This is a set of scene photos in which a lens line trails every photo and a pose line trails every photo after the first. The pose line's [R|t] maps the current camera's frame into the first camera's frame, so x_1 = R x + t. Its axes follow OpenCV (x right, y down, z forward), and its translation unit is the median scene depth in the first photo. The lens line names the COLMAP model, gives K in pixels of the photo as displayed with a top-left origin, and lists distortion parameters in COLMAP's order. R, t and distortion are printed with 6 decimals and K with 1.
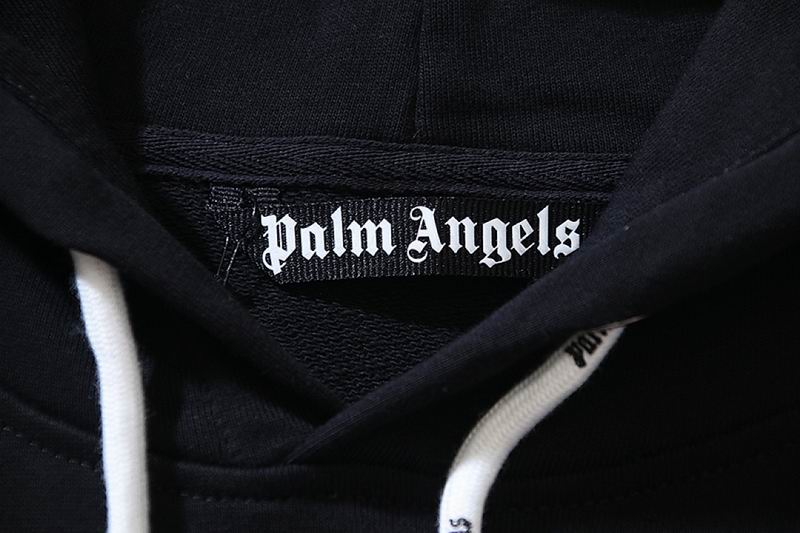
lens RADIAL K [[4139.0, 0, 400.0], [0, 4139.0, 266.5], [0, 0, 1]] dist [1.266249, 17.129201]
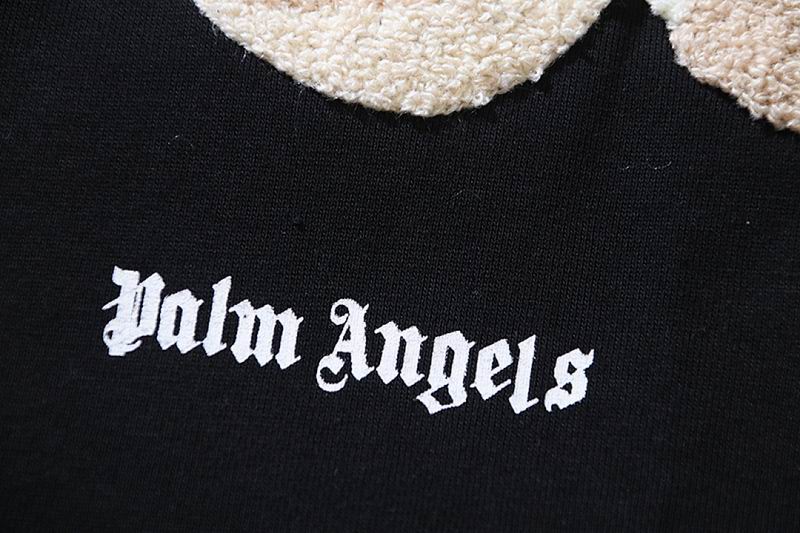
lens RADIAL K [[4214.9, 0, 400.0], [0, 4214.9, 266.5], [0, 0, 1]] dist [0.002782, 2.029103]
pose [[0.980372, 0.196937, 0.009276, 0.005900], [-0.196422, 0.979698, -0.040124, 0.005572], [-0.016989, 0.037515, 0.999152, 0.322200]]
